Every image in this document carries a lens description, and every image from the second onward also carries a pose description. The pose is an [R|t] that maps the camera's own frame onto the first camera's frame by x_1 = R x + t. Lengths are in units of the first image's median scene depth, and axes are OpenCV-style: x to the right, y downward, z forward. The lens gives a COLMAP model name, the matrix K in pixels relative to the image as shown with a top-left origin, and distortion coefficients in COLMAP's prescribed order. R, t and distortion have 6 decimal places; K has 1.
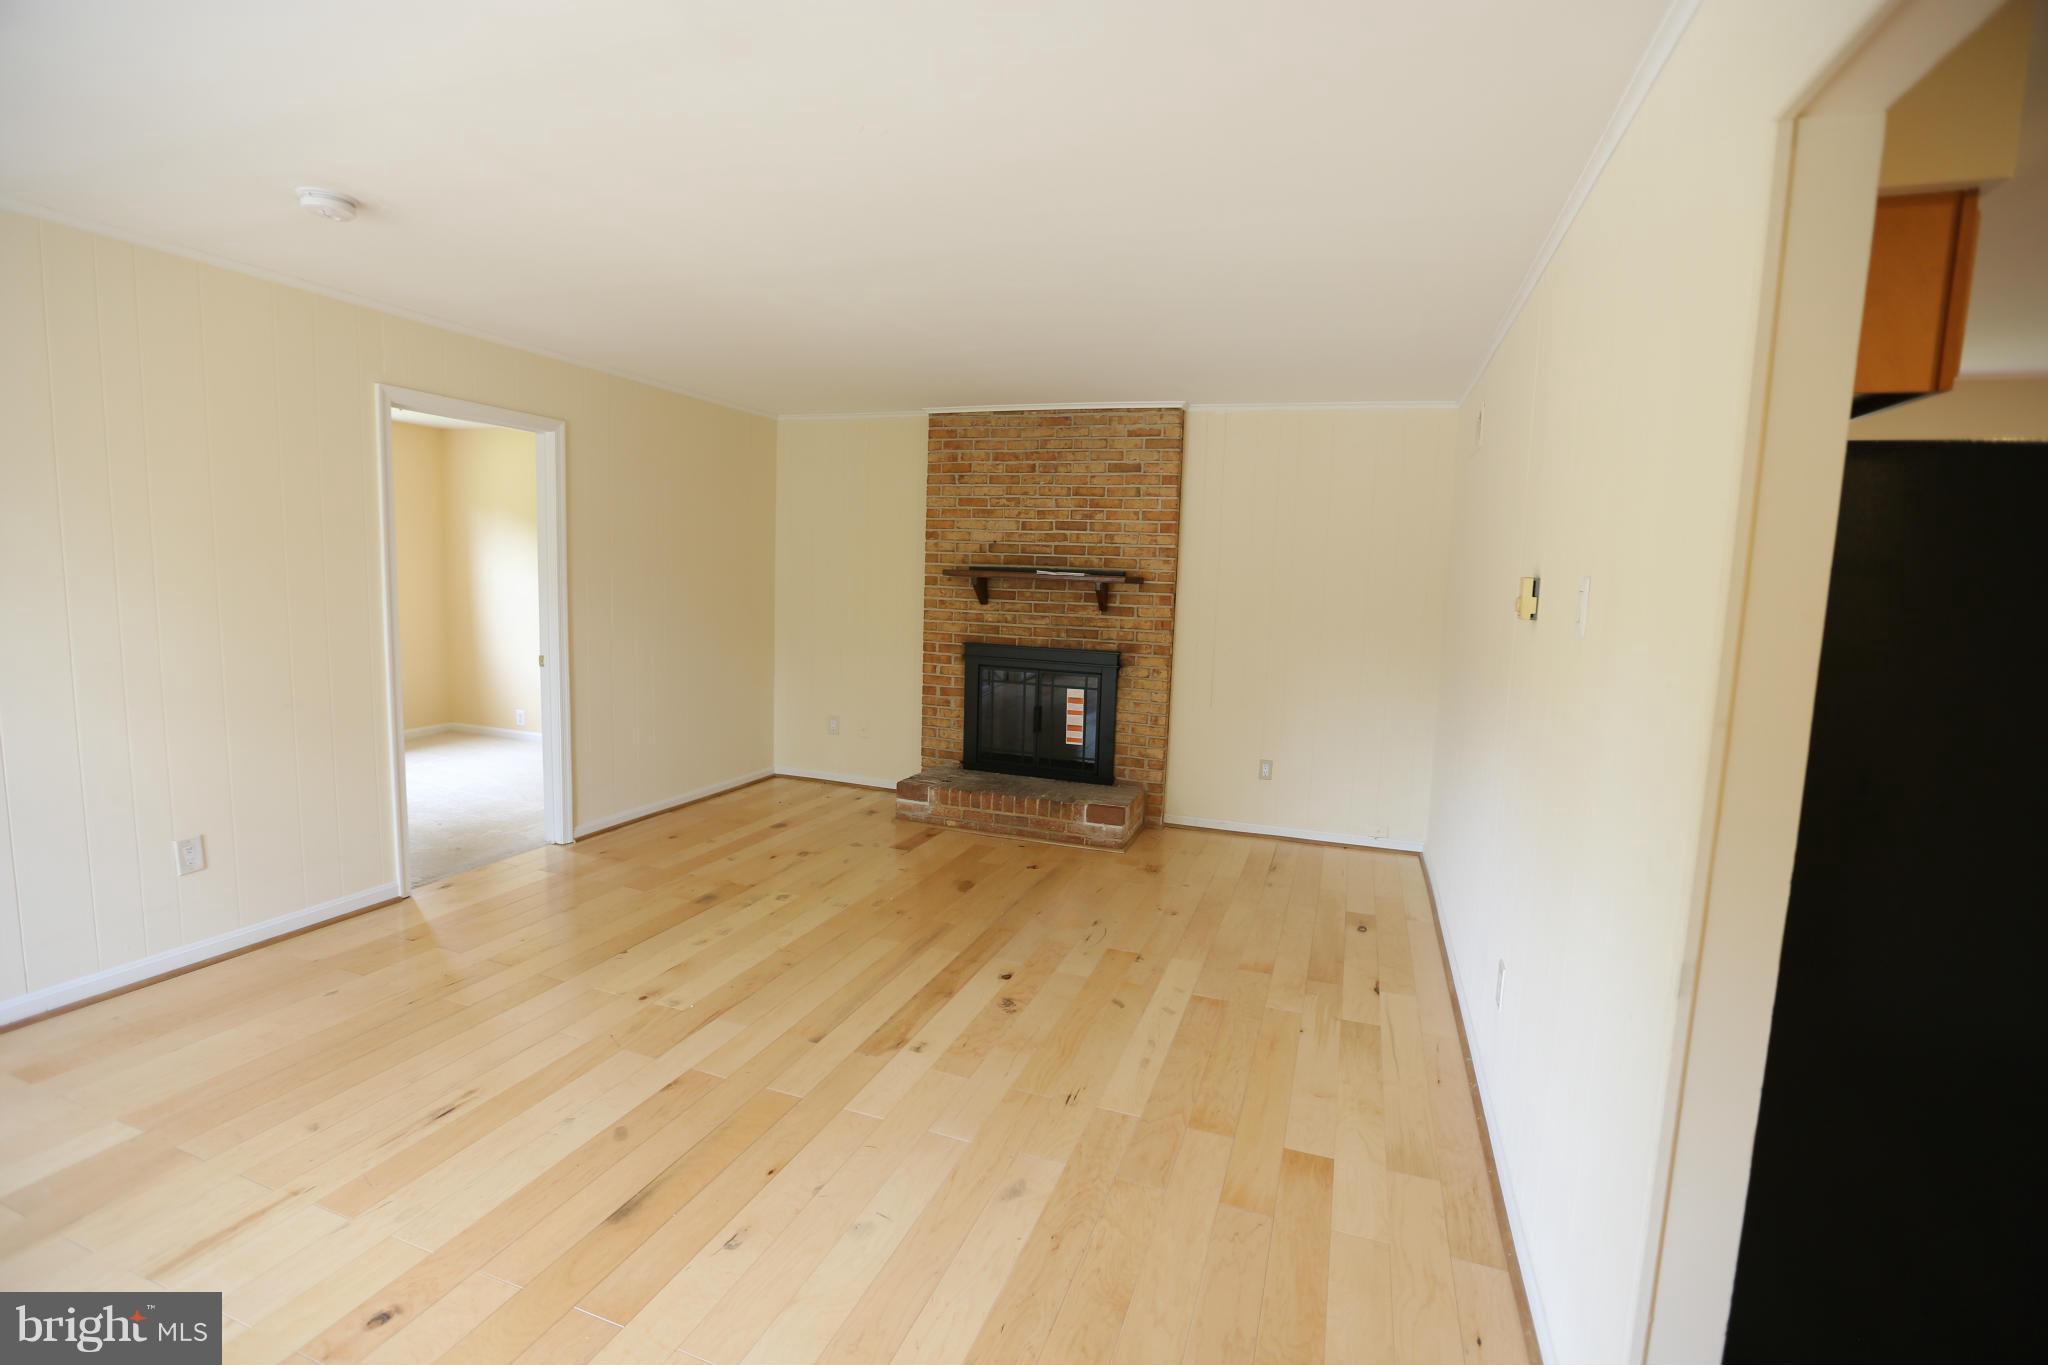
lens RADIAL K [[922.9, 0, 1017.3], [0, 922.9, 677.8], [0, 0, 1]] dist [-0.054196, 0.023103]
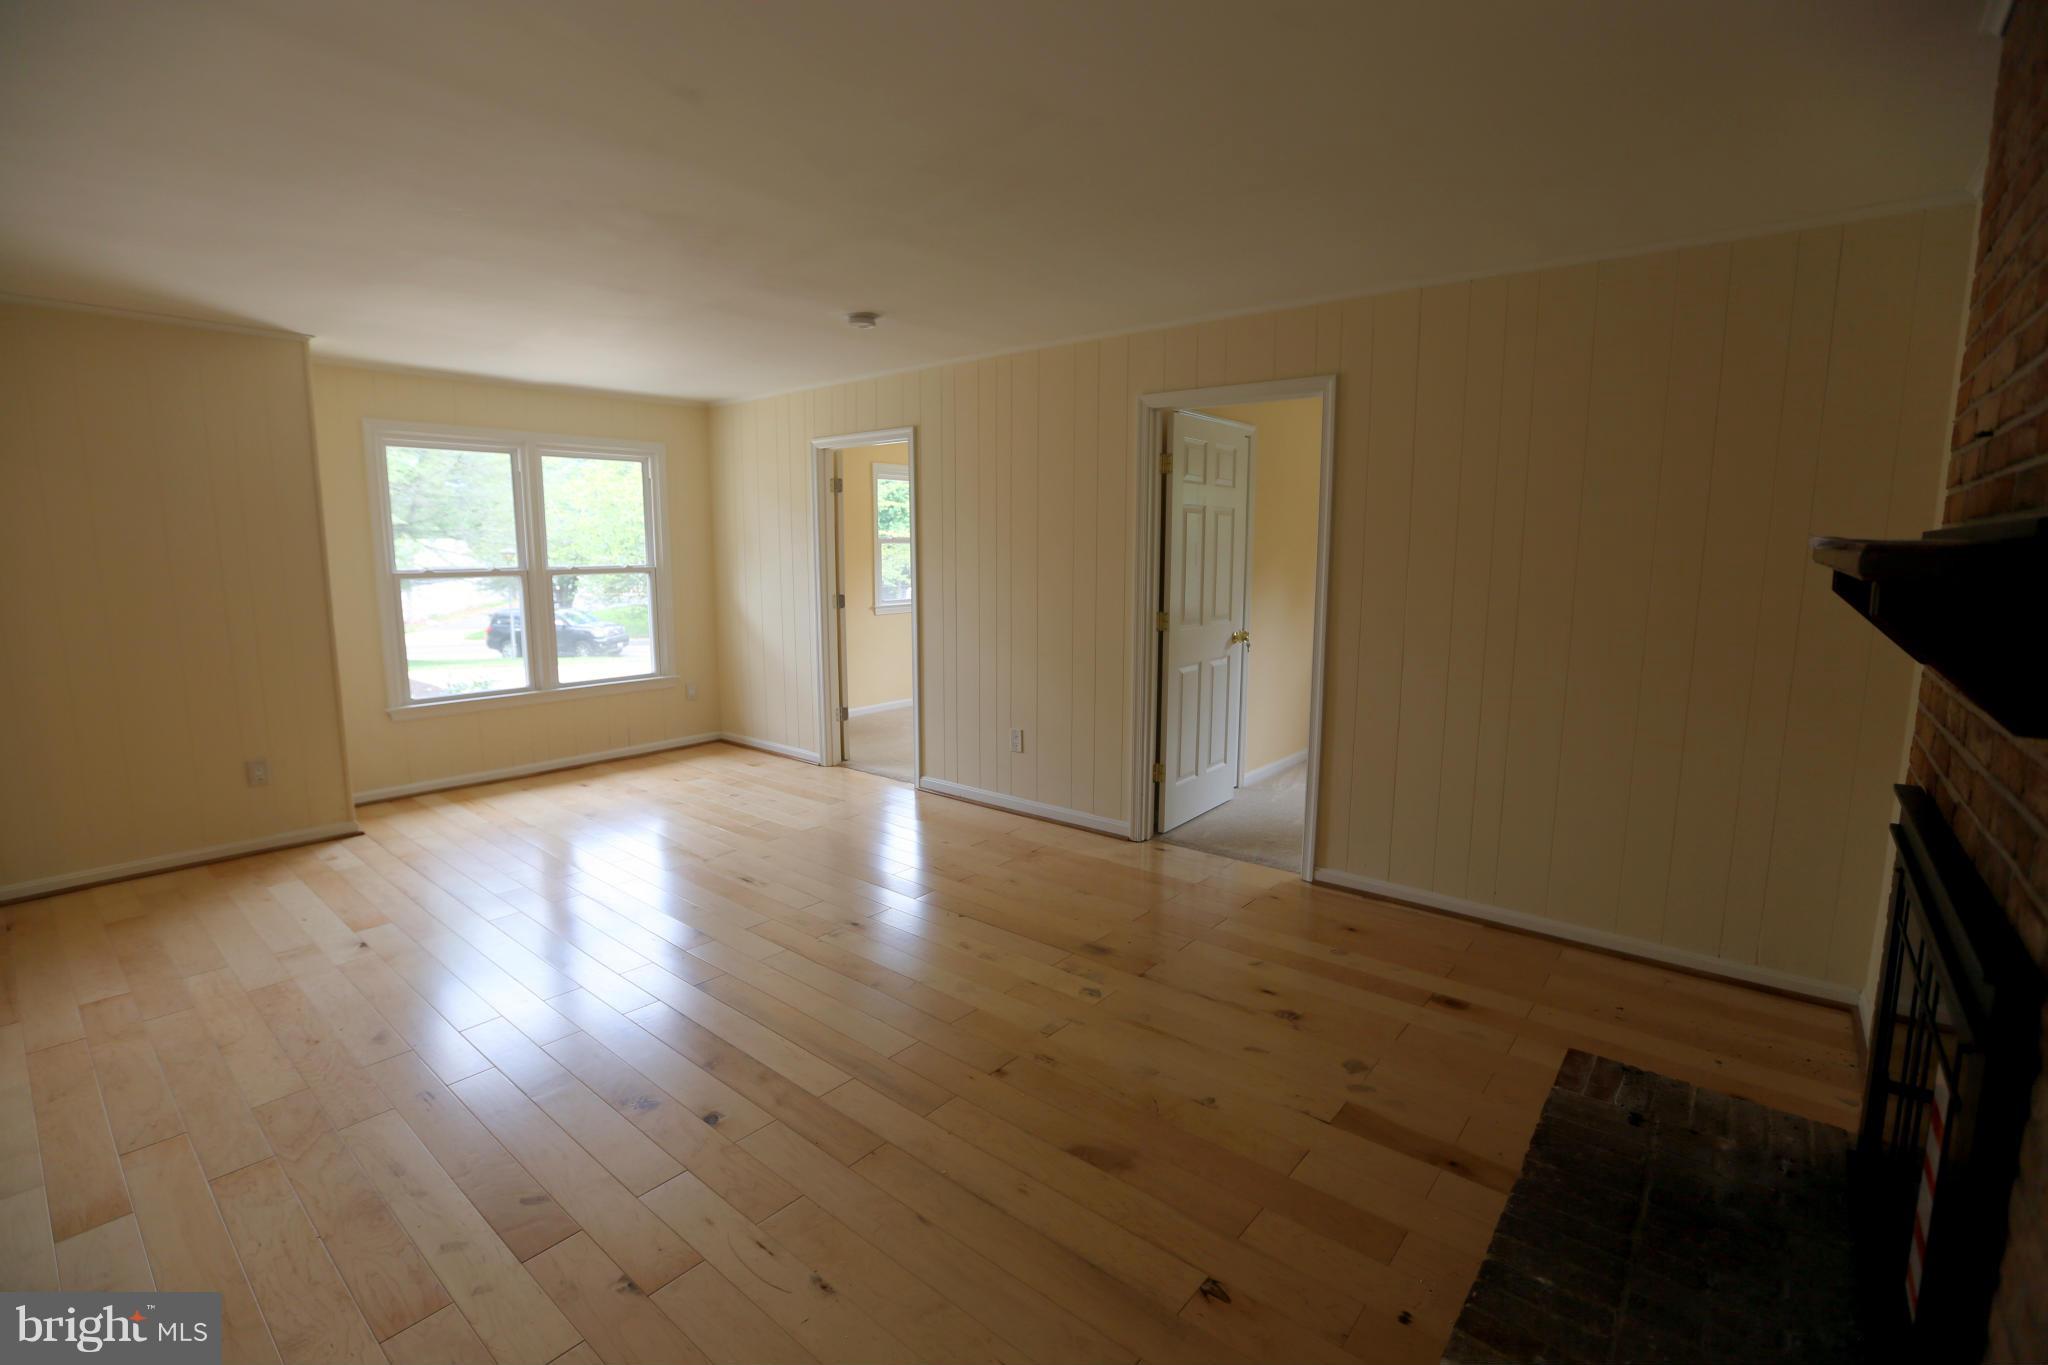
lens RADIAL K [[922.9, 0, 1017.3], [0, 922.9, 677.8], [0, 0, 1]] dist [-0.054196, 0.023103]
pose [[-0.338487, 0.099907, -0.935652, 0.393282], [-0.119302, 0.981767, 0.147991, -0.102322], [0.933377, 0.161718, -0.320397, 1.038433]]
